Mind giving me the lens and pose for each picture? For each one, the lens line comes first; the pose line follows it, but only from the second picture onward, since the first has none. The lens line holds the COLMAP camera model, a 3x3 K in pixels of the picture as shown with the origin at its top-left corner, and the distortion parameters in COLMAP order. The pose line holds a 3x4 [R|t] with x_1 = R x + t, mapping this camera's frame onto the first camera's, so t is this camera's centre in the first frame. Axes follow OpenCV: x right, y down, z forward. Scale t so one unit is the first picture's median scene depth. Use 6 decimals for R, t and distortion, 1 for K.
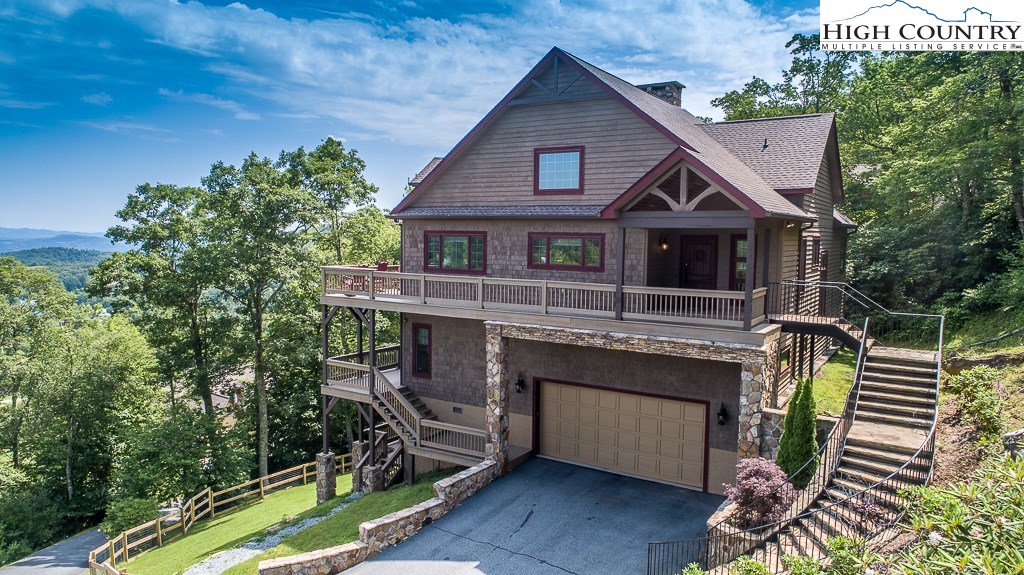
lens RADIAL K [[685.8, 0, 512.0], [0, 685.8, 287.5], [0, 0, 1]] dist [-0.006984, 0.002500]
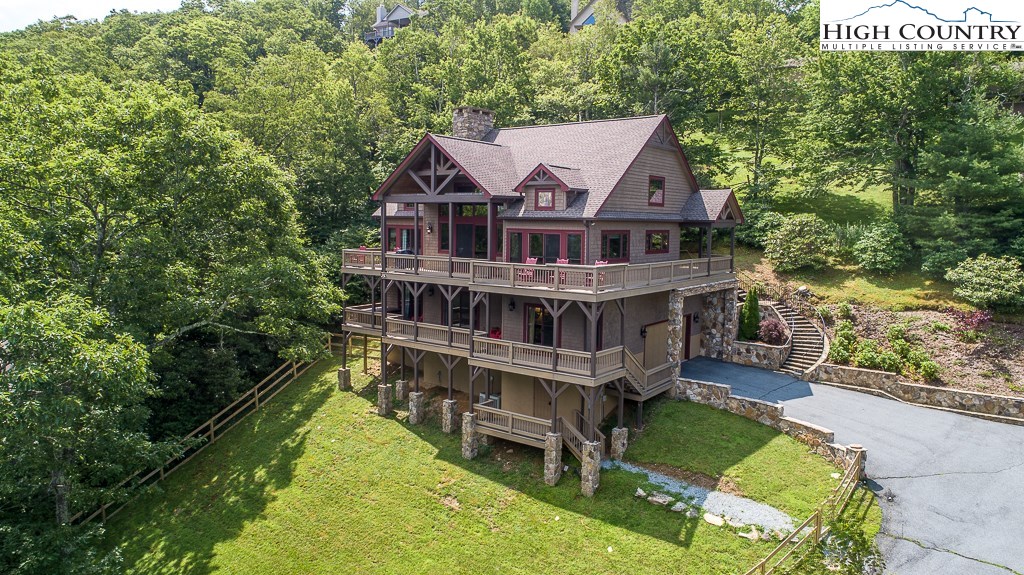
lens RADIAL K [[685.8, 0, 512.0], [0, 685.8, 287.5], [0, 0, 1]] dist [-0.006984, 0.002500]
pose [[0.081576, -0.108446, 0.990750, -1.522150], [0.066807, 0.992422, 0.103129, -0.132133], [-0.994426, 0.057777, 0.088203, 1.181036]]
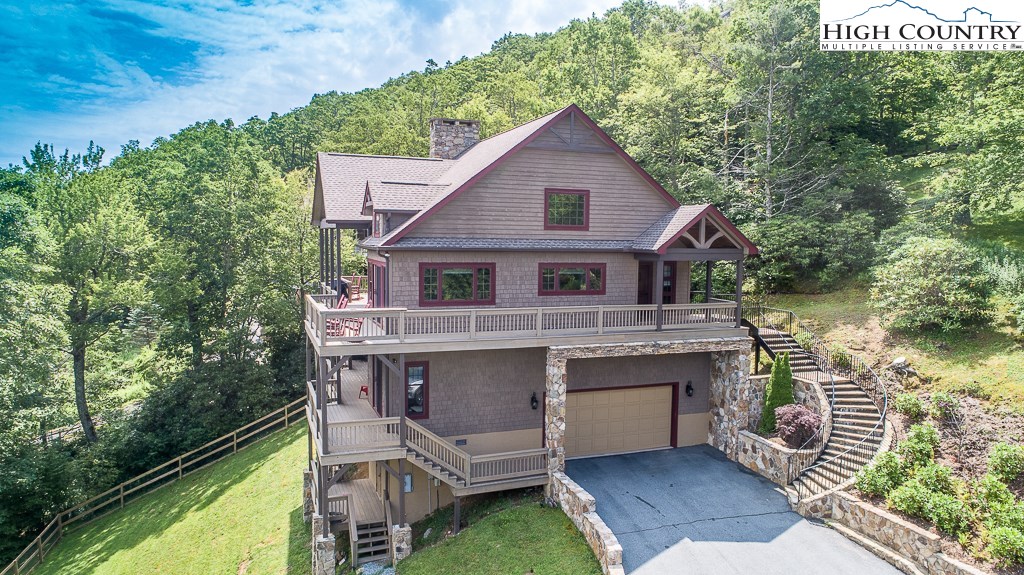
lens RADIAL K [[685.8, 0, 512.0], [0, 685.8, 287.5], [0, 0, 1]] dist [-0.006984, 0.002500]
pose [[0.602843, -0.063968, 0.795291, -0.895197], [0.057499, 0.997672, 0.036661, -0.085295], [-0.795785, 0.023628, 0.605118, 0.370799]]
